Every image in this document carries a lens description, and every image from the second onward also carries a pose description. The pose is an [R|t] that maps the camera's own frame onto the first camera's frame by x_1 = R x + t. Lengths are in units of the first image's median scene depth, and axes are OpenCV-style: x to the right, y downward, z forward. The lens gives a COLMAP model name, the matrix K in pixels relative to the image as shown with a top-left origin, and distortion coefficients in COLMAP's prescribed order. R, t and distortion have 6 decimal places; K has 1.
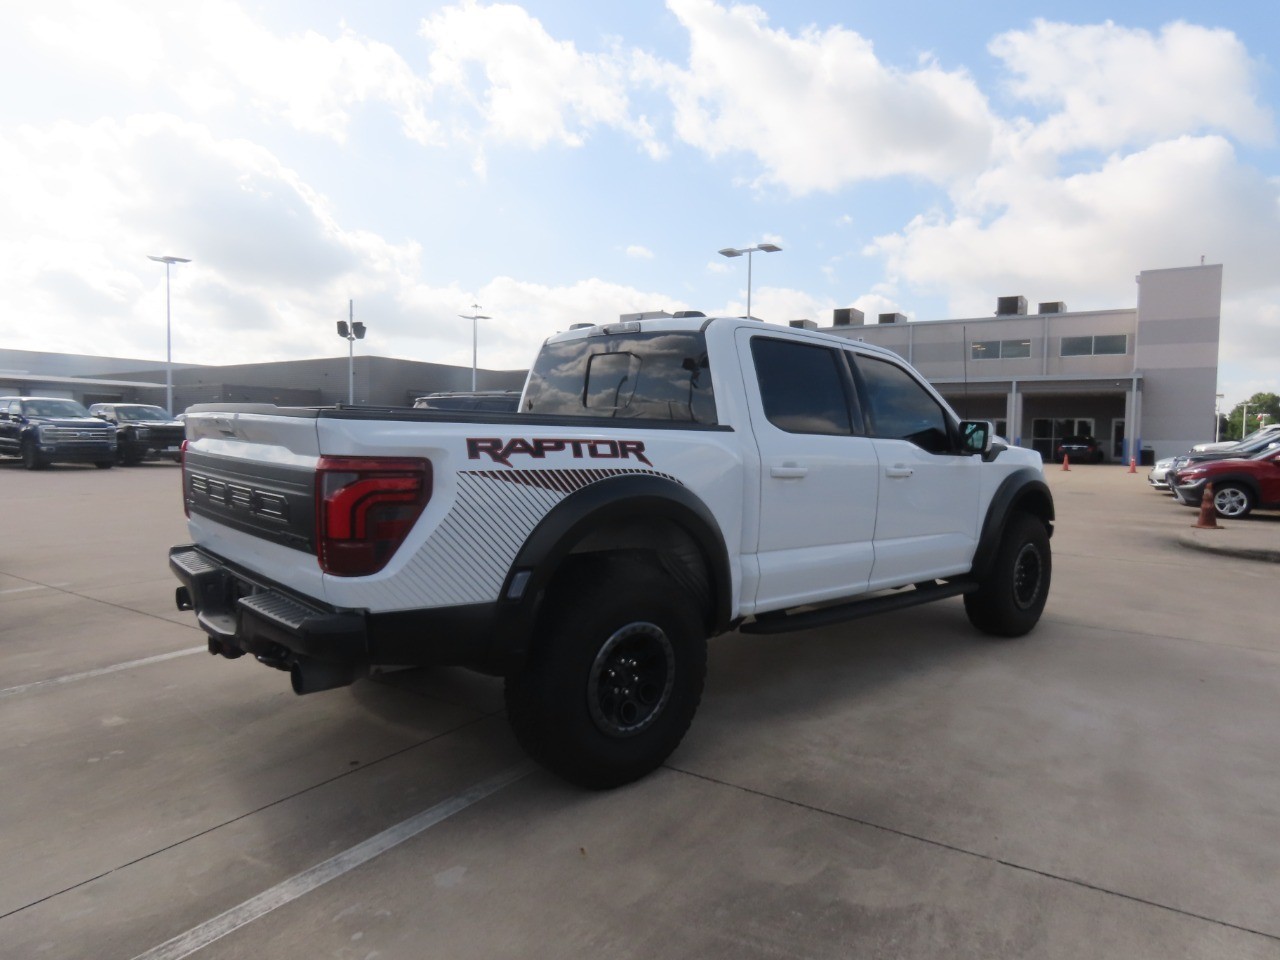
lens RADIAL K [[852.2, 0, 676.2], [0, 852.2, 435.3], [0, 0, 1]] dist [-0.000426, -0.000718]
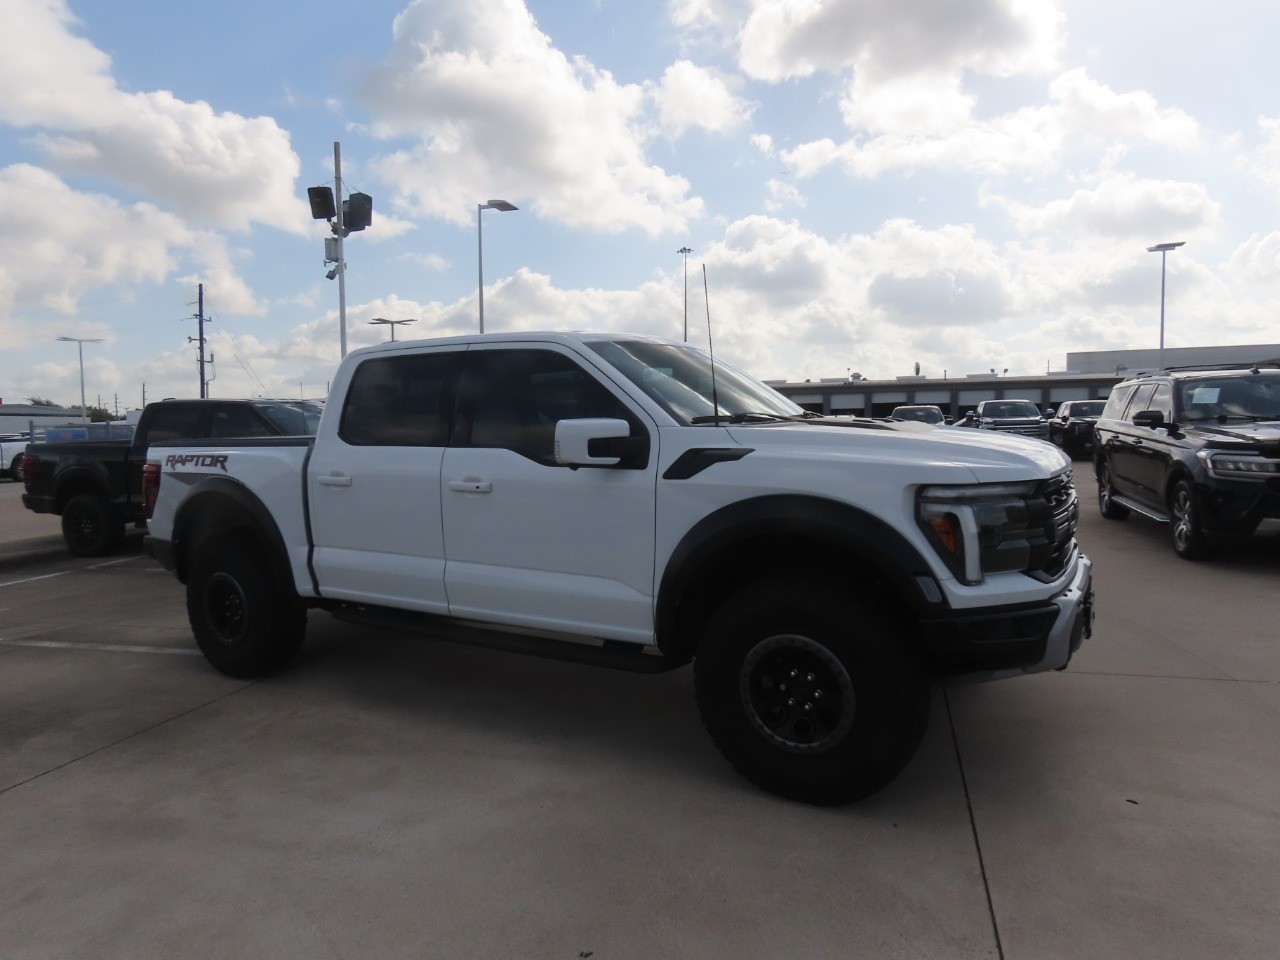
lens RADIAL K [[850.8, 0, 640.0], [0, 850.8, 480.0], [0, 0, 1]] dist [-0.002482, -0.004792]
pose [[0.221238, 0.034362, -0.974614, 1.623154], [0.028735, 0.998715, 0.041735, 0.008792], [0.974796, -0.037239, 0.219966, 1.411297]]
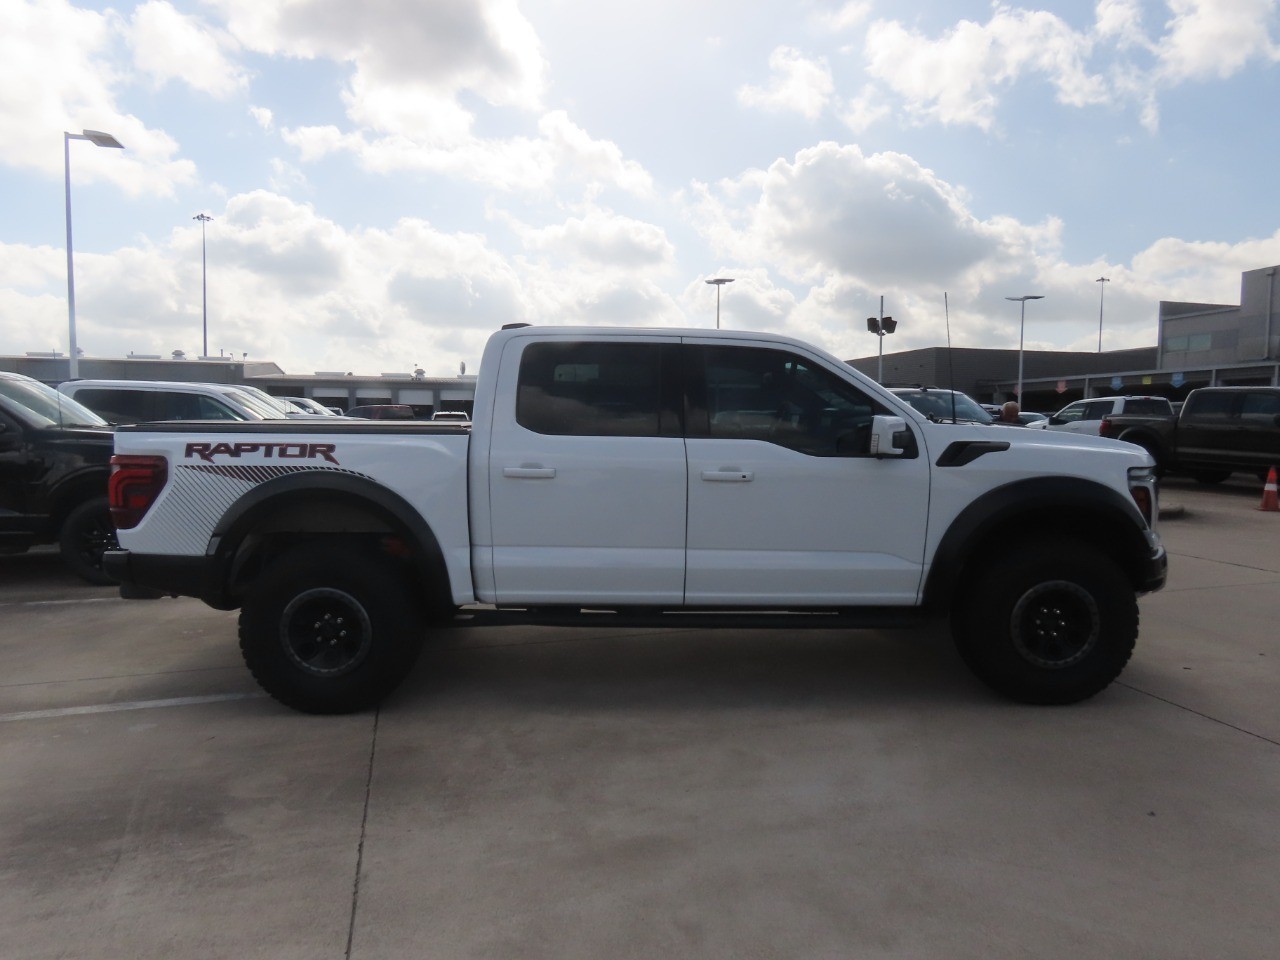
lens RADIAL K [[868.4, 0, 637.0], [0, 868.4, 433.0], [0, 0, 1]] dist [-0.037115, 0.044469]
pose [[0.721643, -0.007149, -0.692228, 1.185565], [0.012410, 0.999920, 0.002610, -0.007620], [0.692154, -0.010473, 0.721674, 0.402509]]
